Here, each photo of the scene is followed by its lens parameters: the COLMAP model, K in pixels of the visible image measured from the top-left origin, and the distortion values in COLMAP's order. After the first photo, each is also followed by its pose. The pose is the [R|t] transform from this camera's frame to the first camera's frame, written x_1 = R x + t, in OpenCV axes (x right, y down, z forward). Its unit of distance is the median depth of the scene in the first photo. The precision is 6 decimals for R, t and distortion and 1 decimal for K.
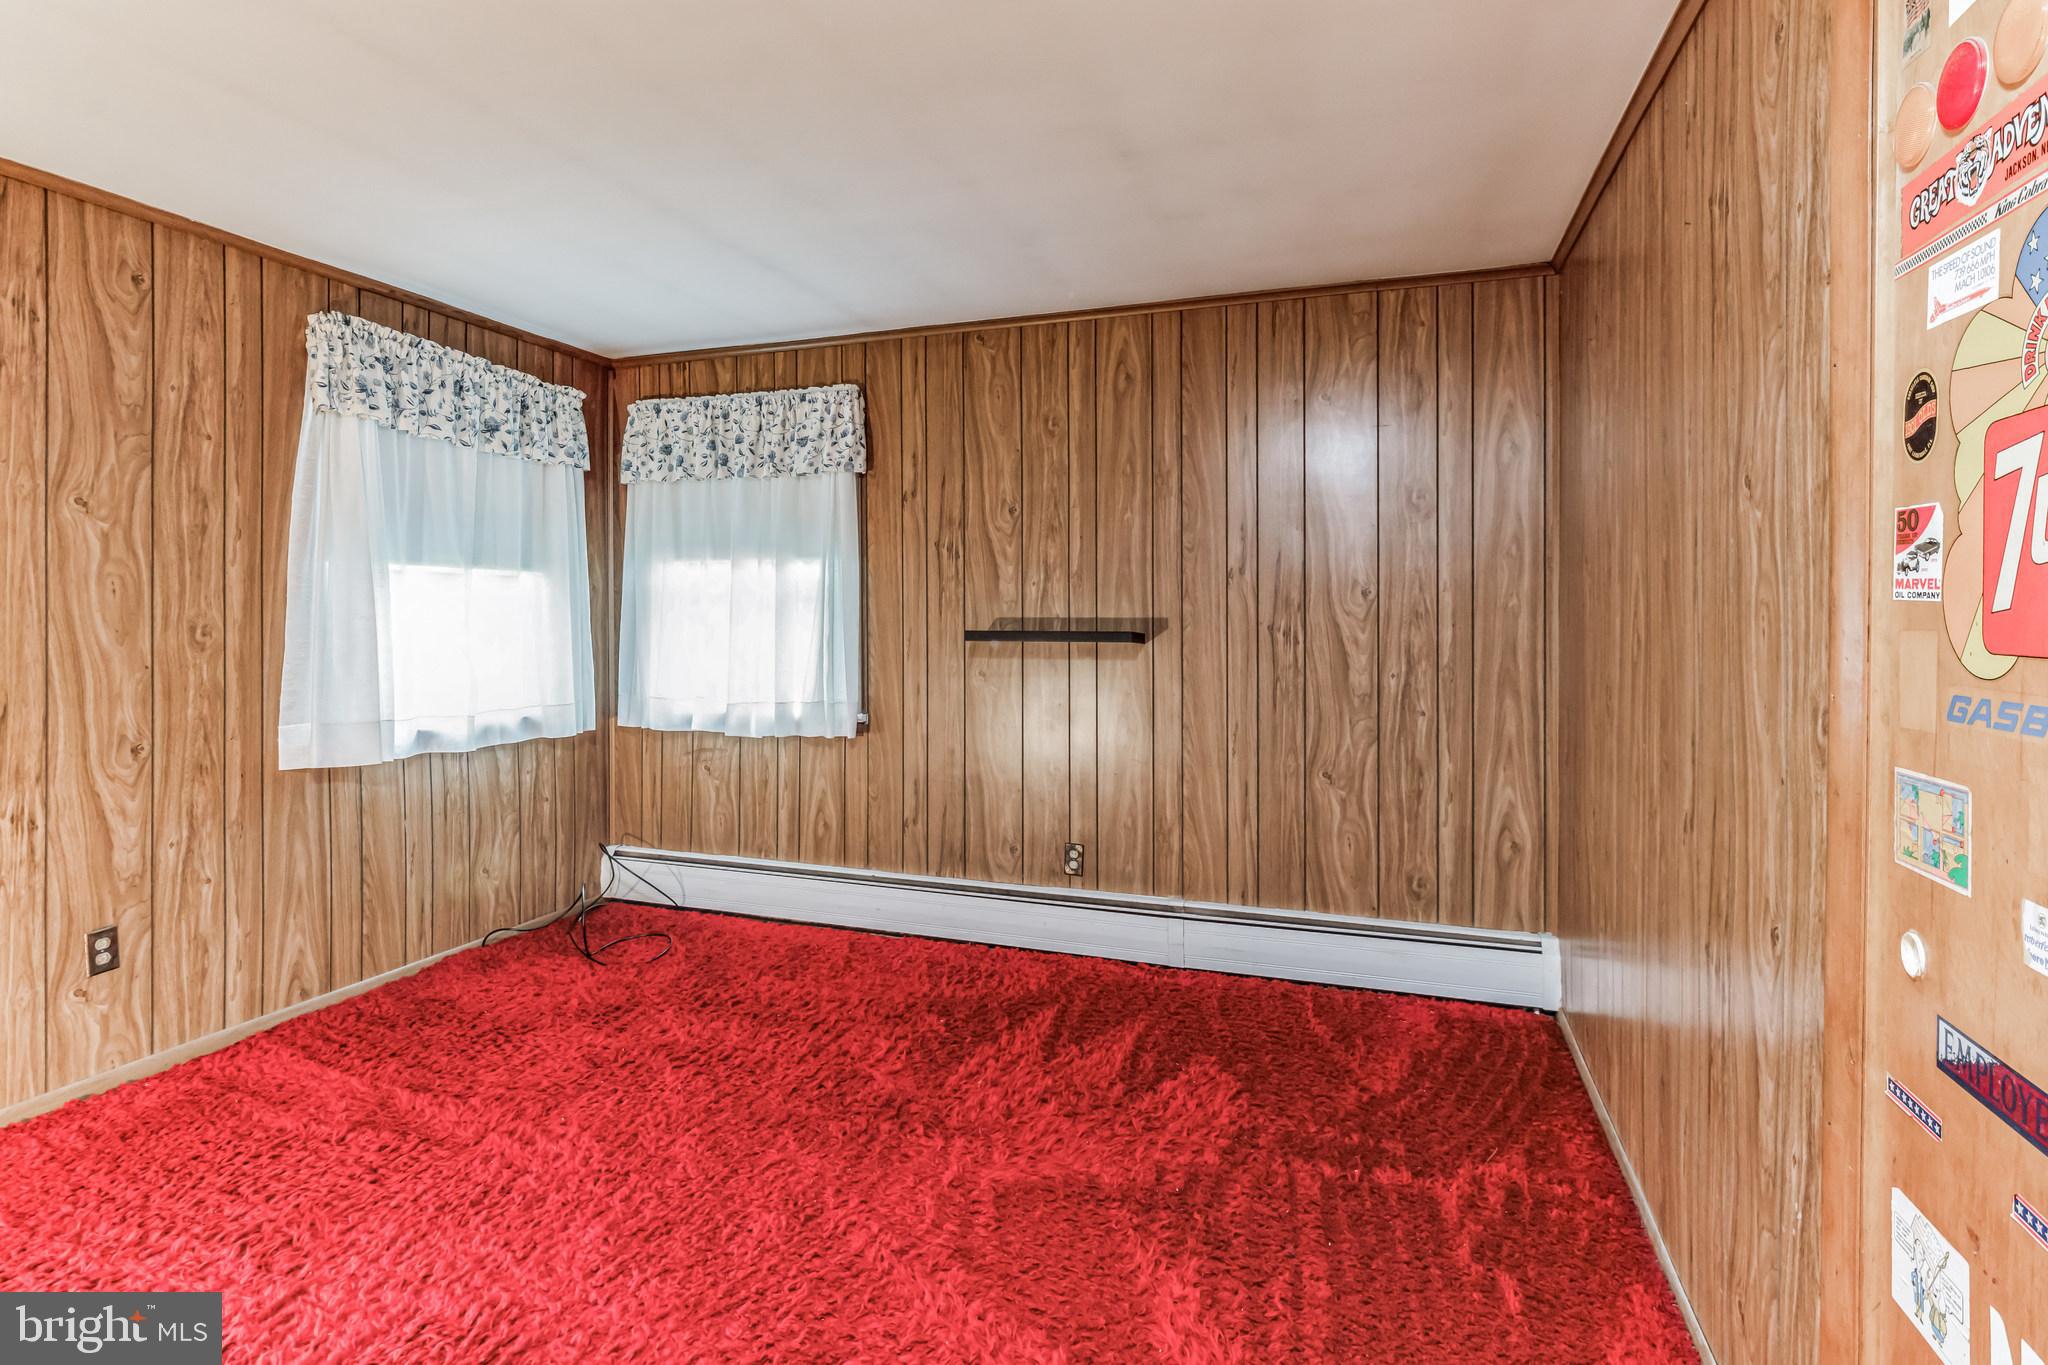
lens RADIAL K [[1003.8, 0, 1022.0], [0, 1003.8, 618.7], [0, 0, 1]] dist [-0.006097, 0.003478]
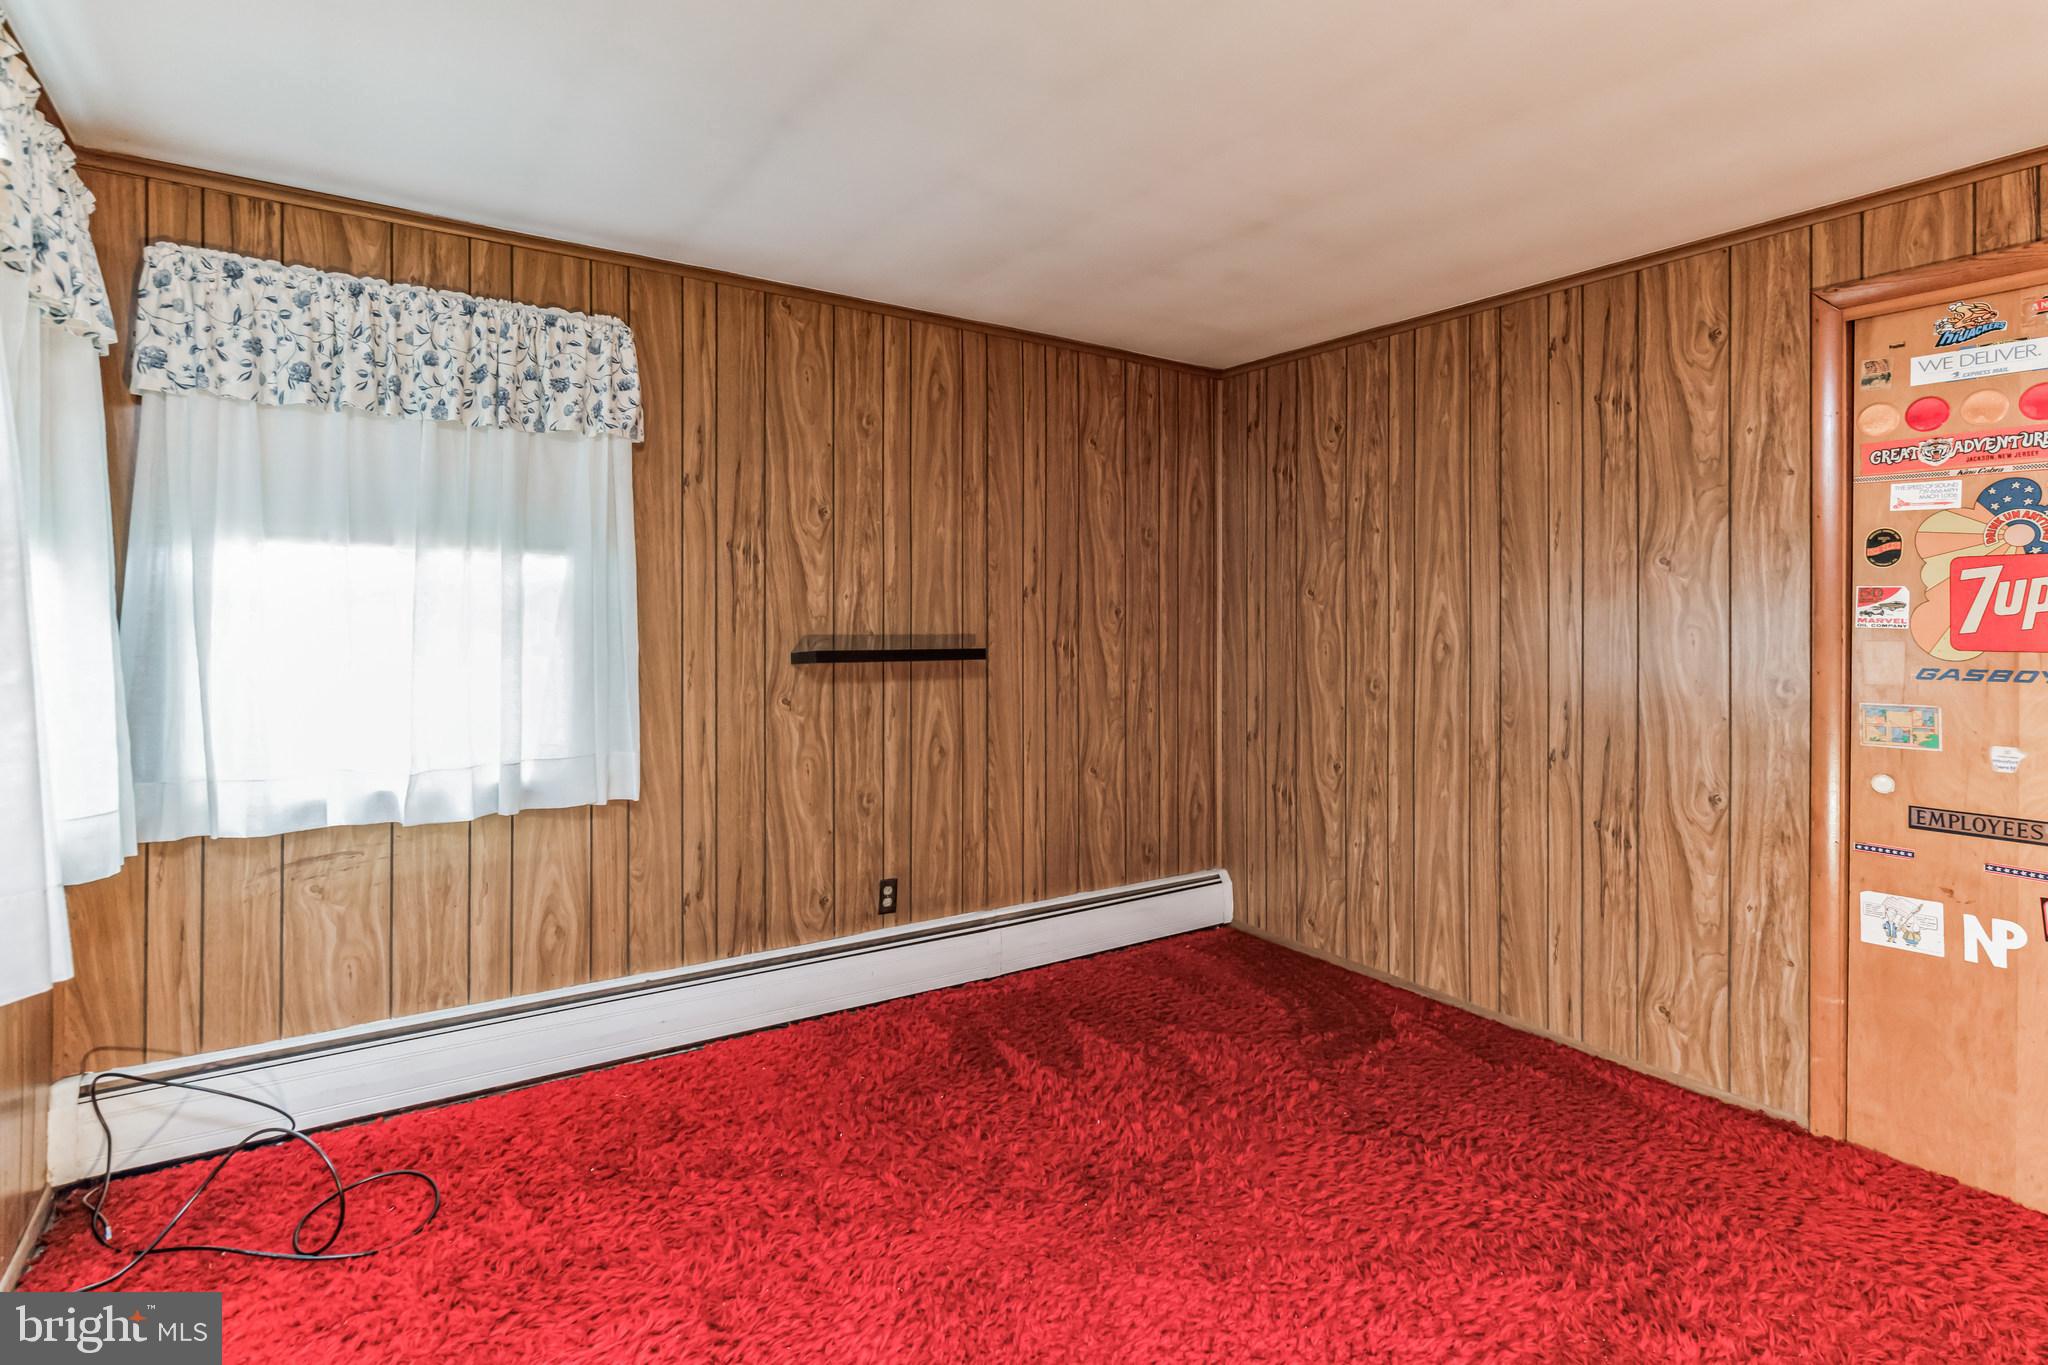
lens RADIAL K [[1003.8, 0, 1021.5], [0, 1003.8, 620.2], [0, 0, 1]] dist [-0.006097, 0.003478]
pose [[0.603314, 0.004343, 0.797492, -0.599493], [0.002931, 0.999966, -0.007663, -0.006754], [-0.797498, 0.006961, 0.603281, 0.335853]]
